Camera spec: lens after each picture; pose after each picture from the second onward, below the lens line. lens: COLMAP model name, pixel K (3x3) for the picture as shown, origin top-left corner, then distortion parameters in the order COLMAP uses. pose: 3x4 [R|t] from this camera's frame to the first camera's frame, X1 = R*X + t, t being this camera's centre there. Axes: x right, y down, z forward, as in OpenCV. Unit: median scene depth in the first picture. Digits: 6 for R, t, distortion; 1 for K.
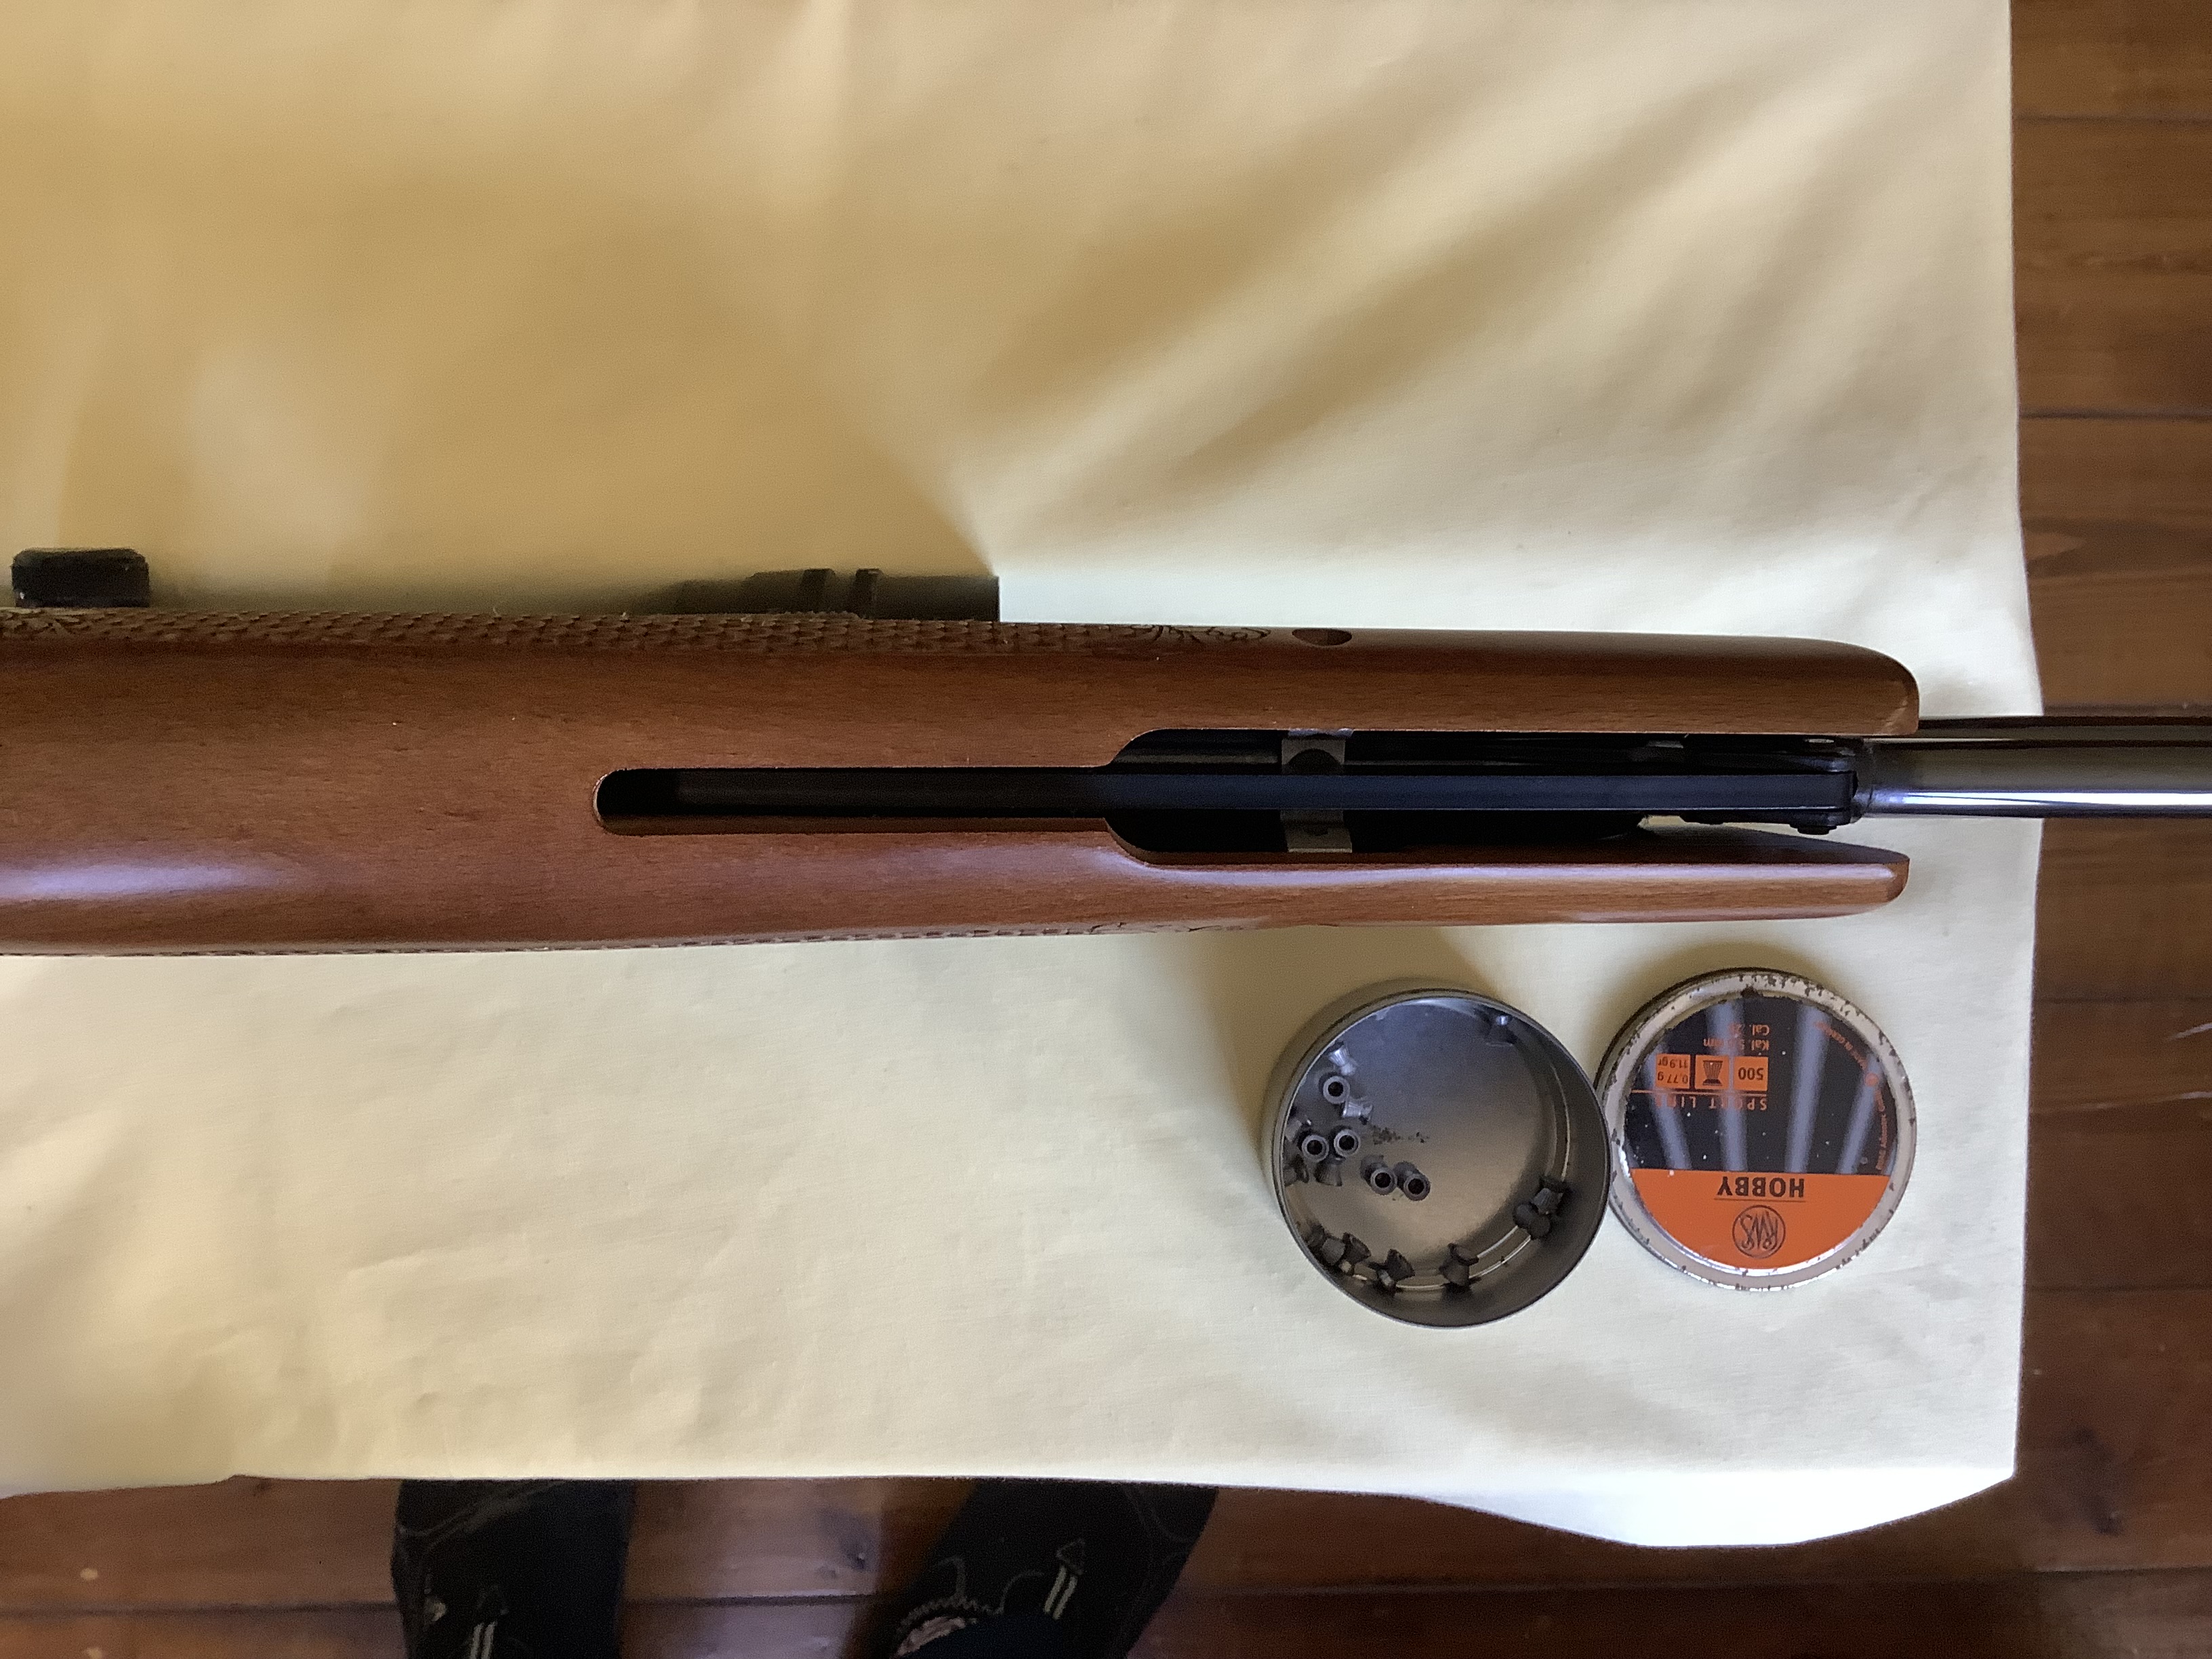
lens RADIAL K [[2023.6, 0, 1110.0], [0, 2023.6, 826.6], [0, 0, 1]] dist [0.032183, 0.000000]
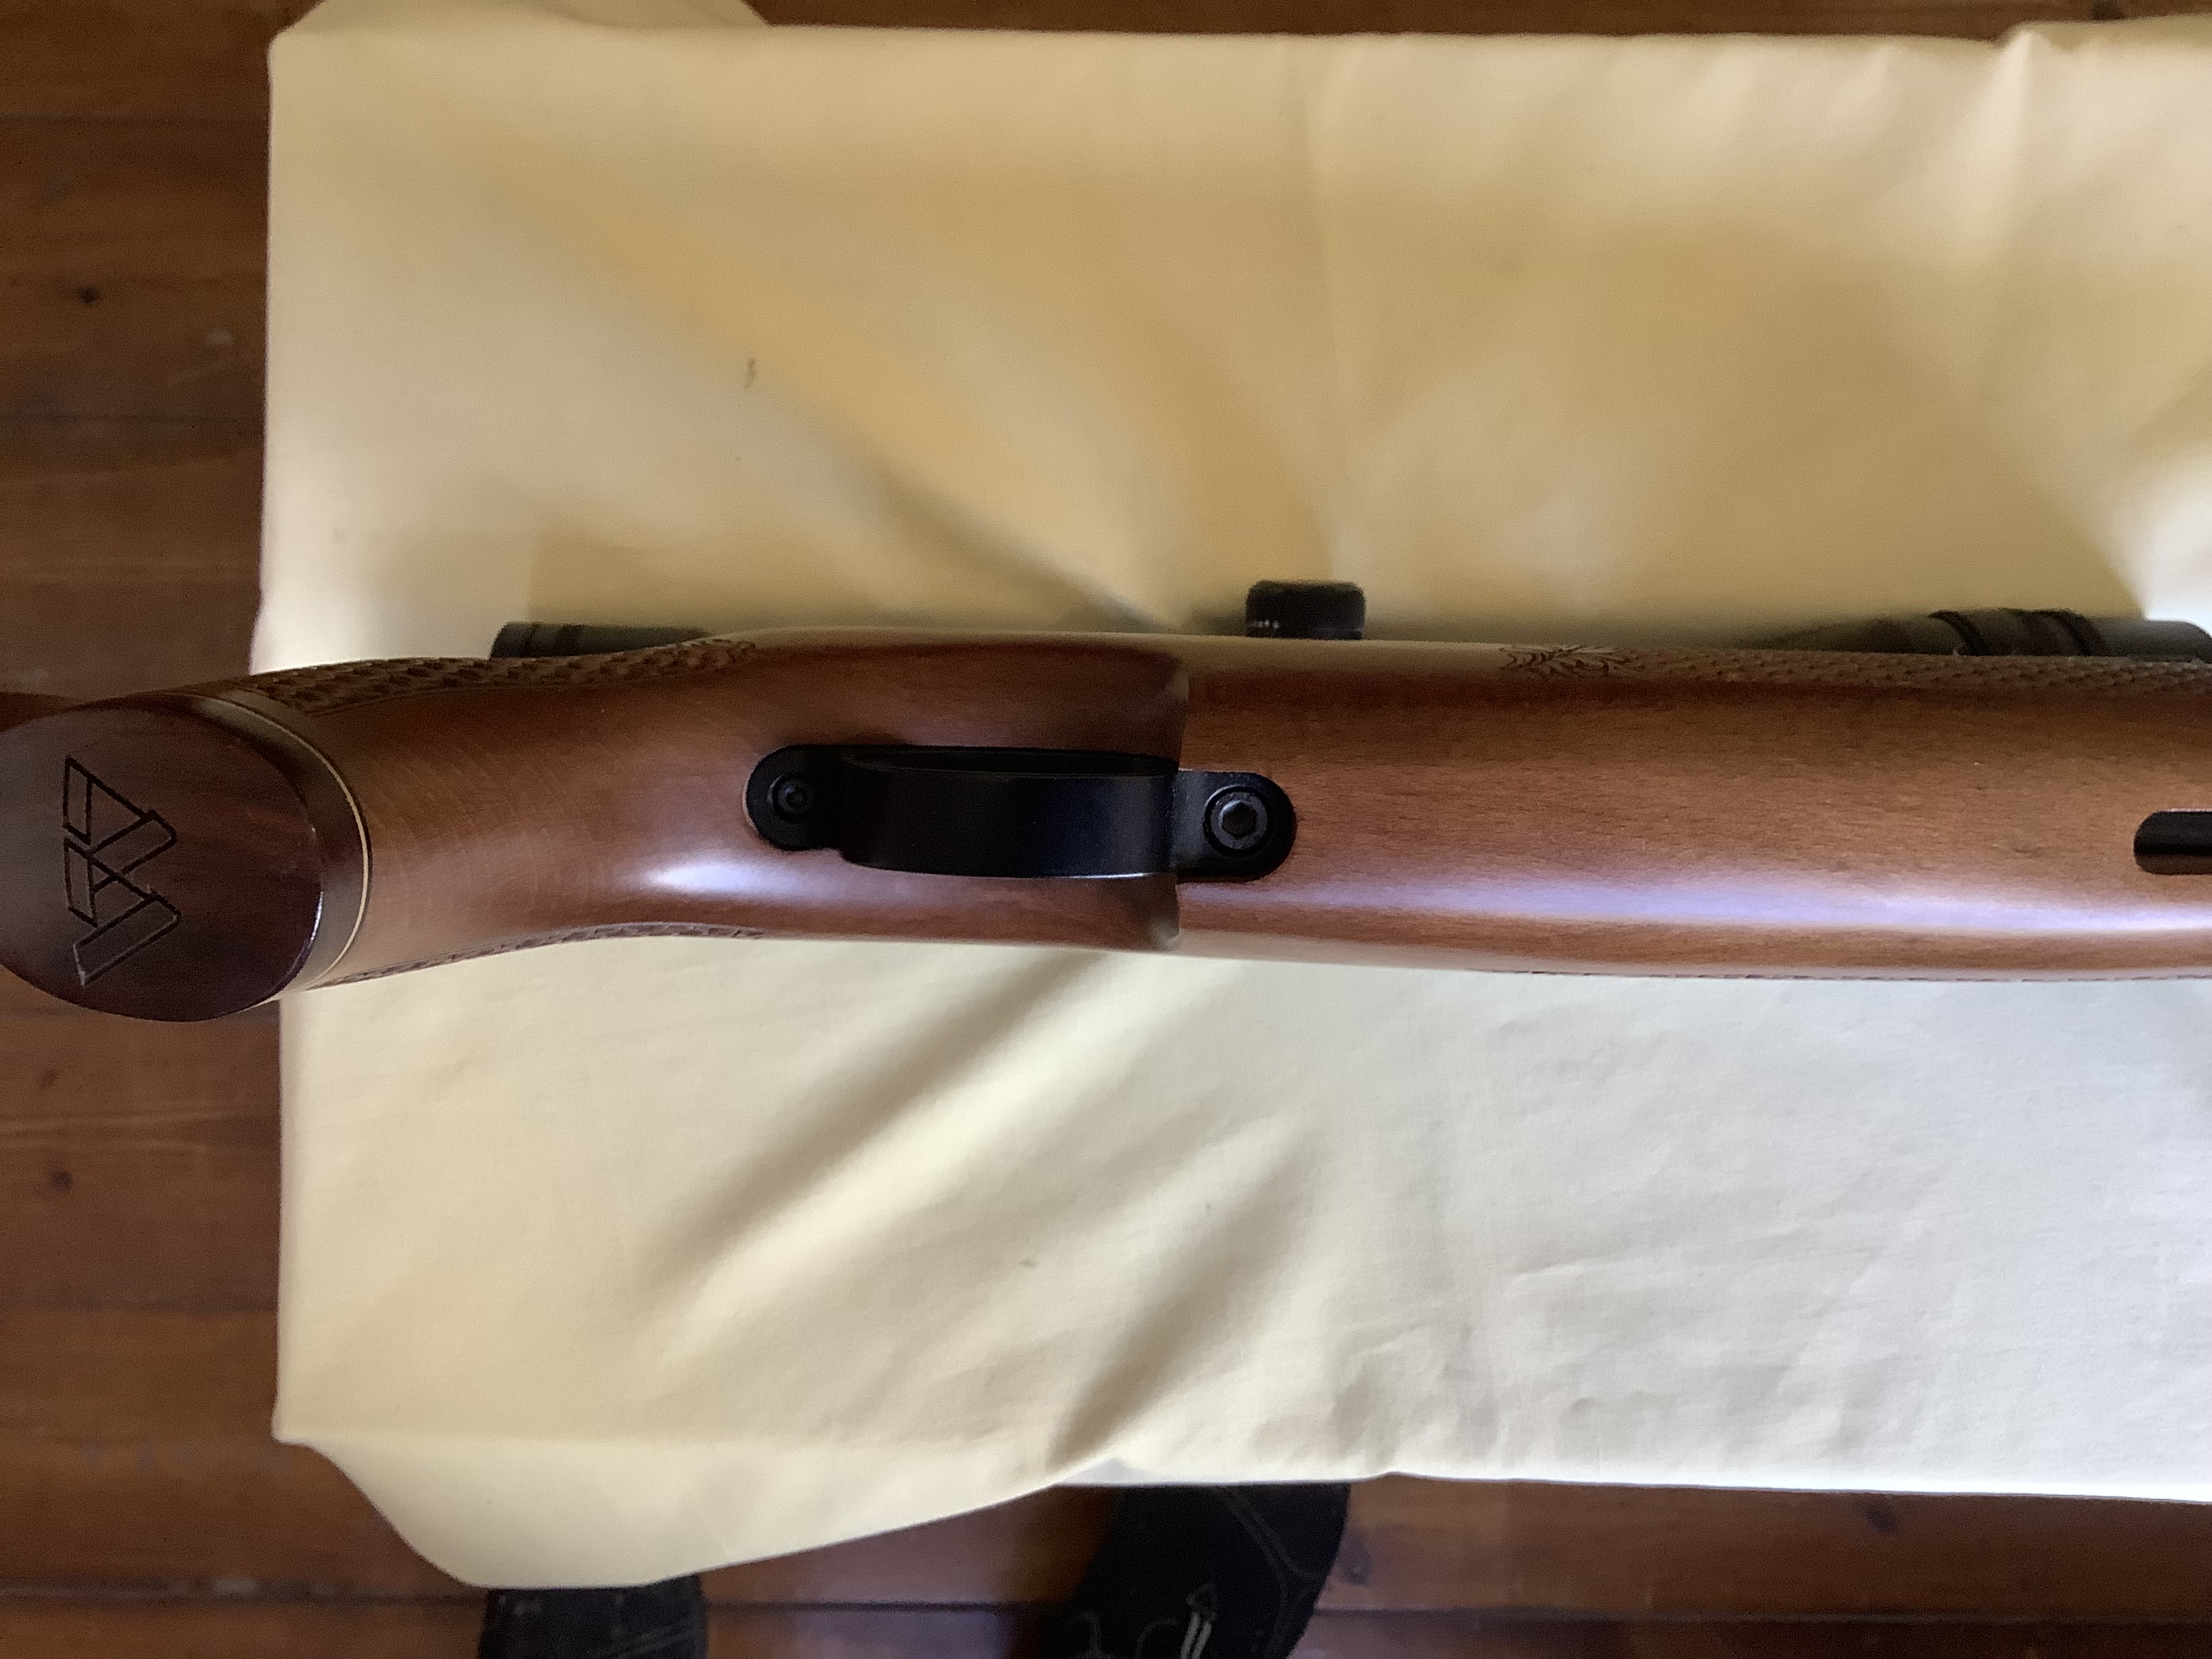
lens RADIAL K [[2023.6, 0, 1112.2], [0, 2023.6, 847.2], [0, 0, 1]] dist [0.032183, 0.000000]
pose [[0.999669, 0.024226, -0.008612, -0.521528], [-0.024219, 0.999706, 0.000979, 0.001384], [0.008633, -0.000770, 0.999962, -0.037148]]
